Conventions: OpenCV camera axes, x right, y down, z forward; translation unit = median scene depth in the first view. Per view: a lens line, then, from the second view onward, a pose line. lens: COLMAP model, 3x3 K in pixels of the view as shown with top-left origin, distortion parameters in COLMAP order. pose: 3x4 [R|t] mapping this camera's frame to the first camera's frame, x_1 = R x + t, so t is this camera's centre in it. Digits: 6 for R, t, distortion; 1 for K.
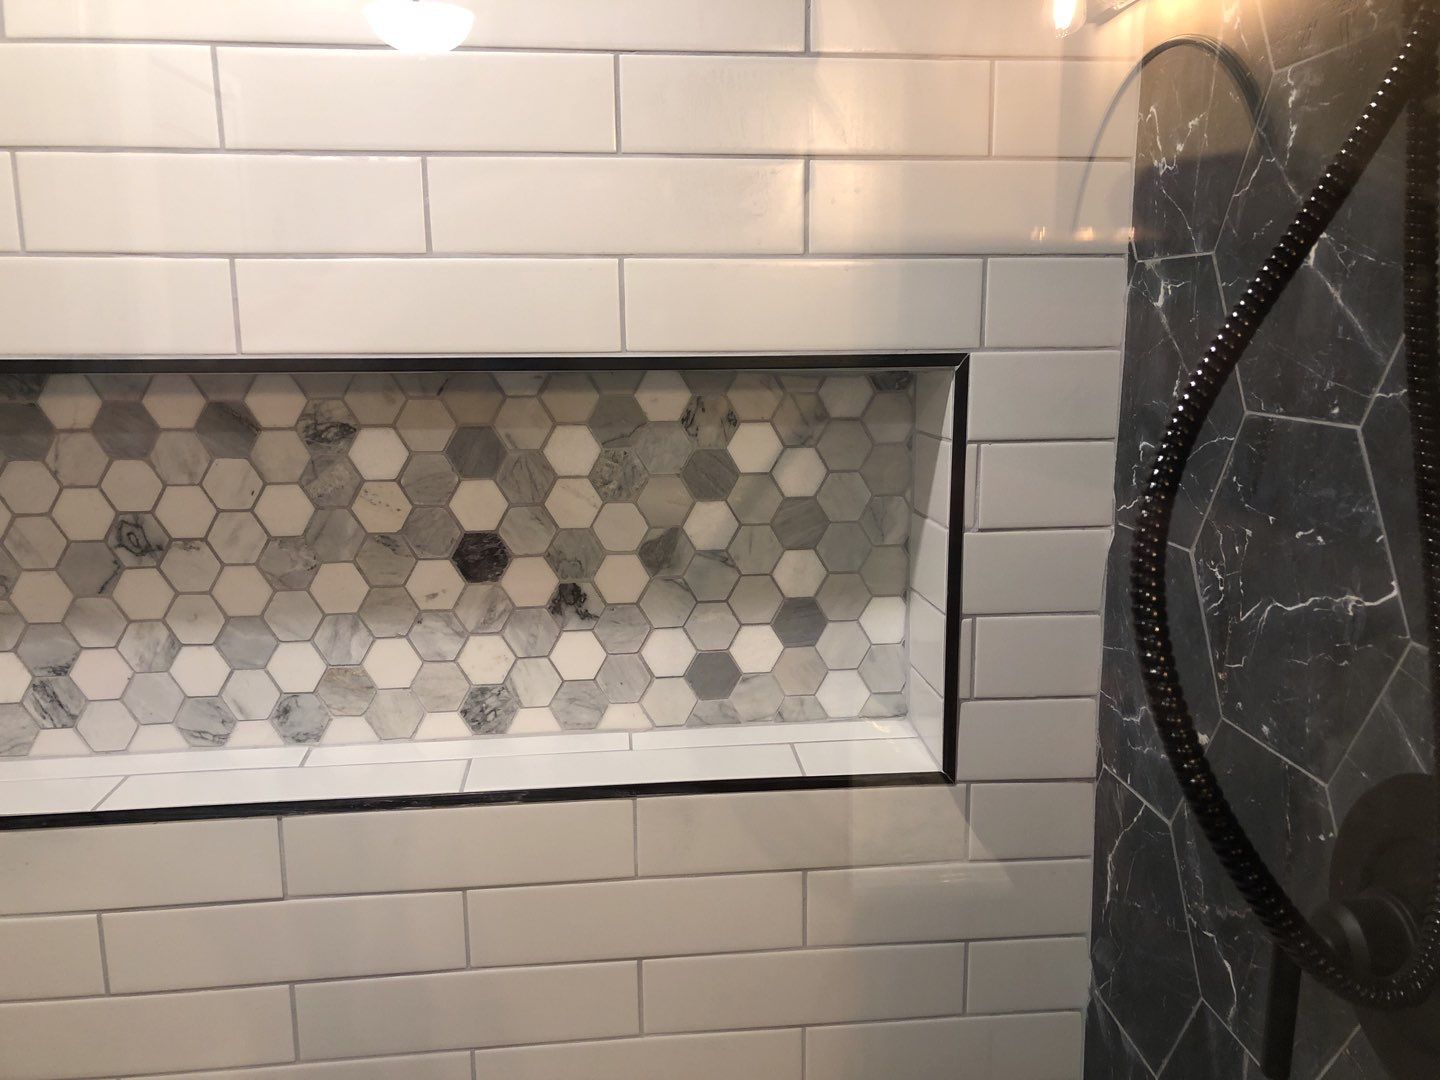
lens RADIAL K [[1179.9, 0, 723.4], [0, 1179.9, 542.8], [0, 0, 1]] dist [0.010109, -0.005649]
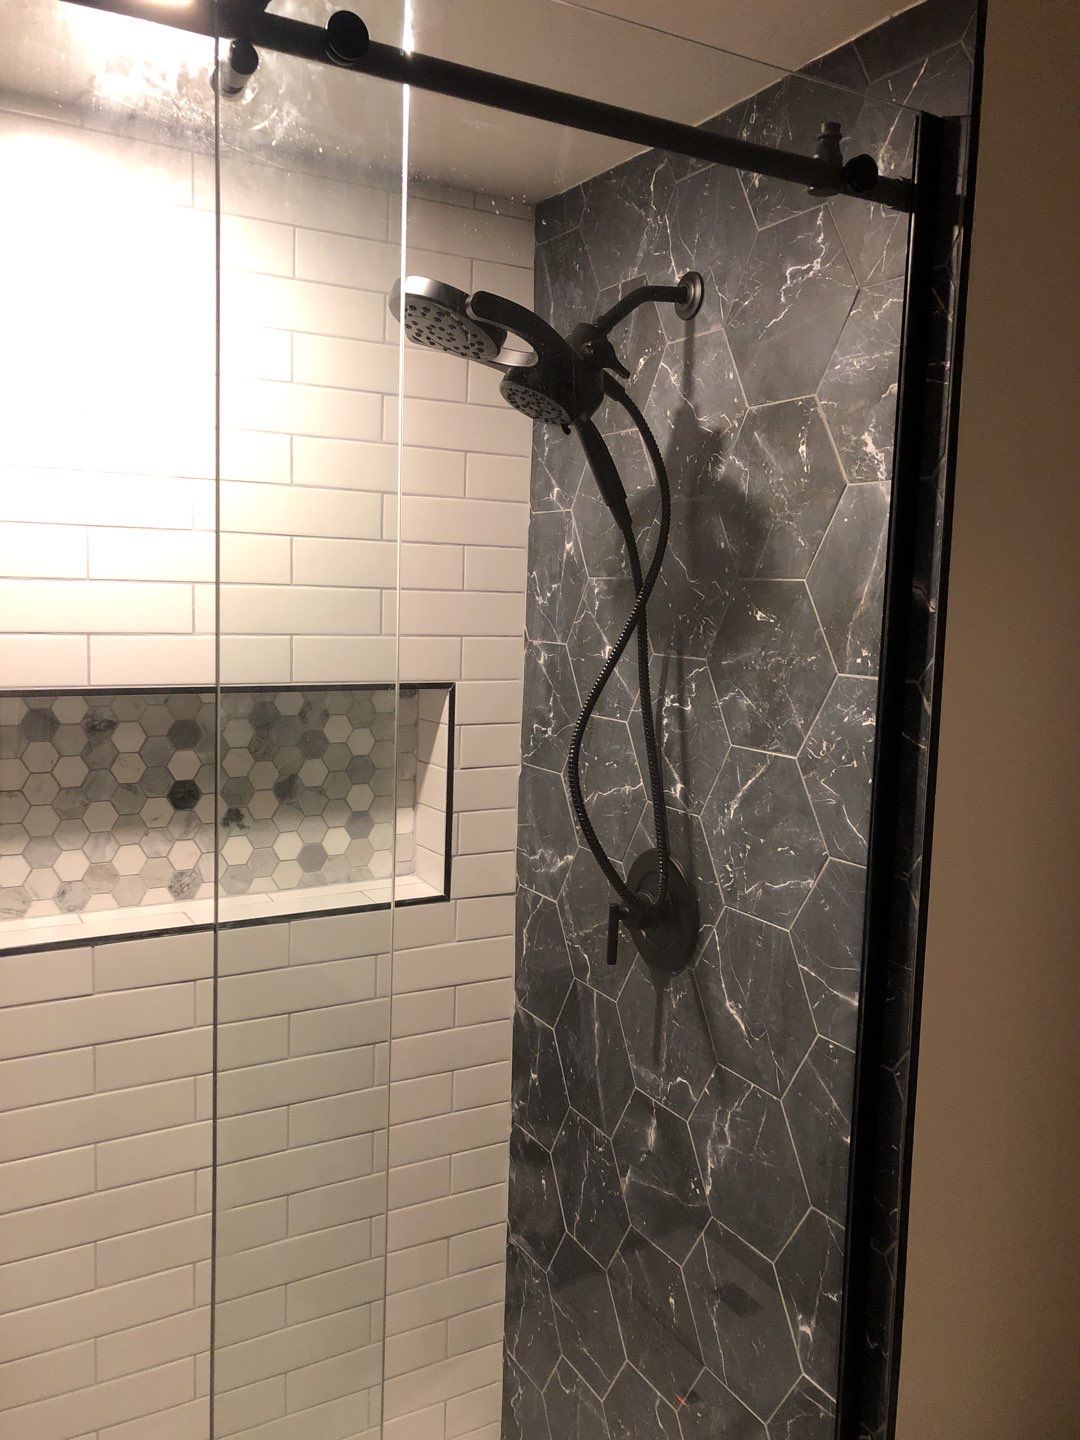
lens RADIAL K [[1179.9, 0, 519.4], [0, 1179.9, 715.8], [0, 0, 1]] dist [0.010109, -0.005649]
pose [[0.914974, -0.014470, 0.403254, -0.464621], [0.043678, 0.997037, -0.063328, 0.028241], [-0.401143, 0.075557, 0.912894, -0.818103]]
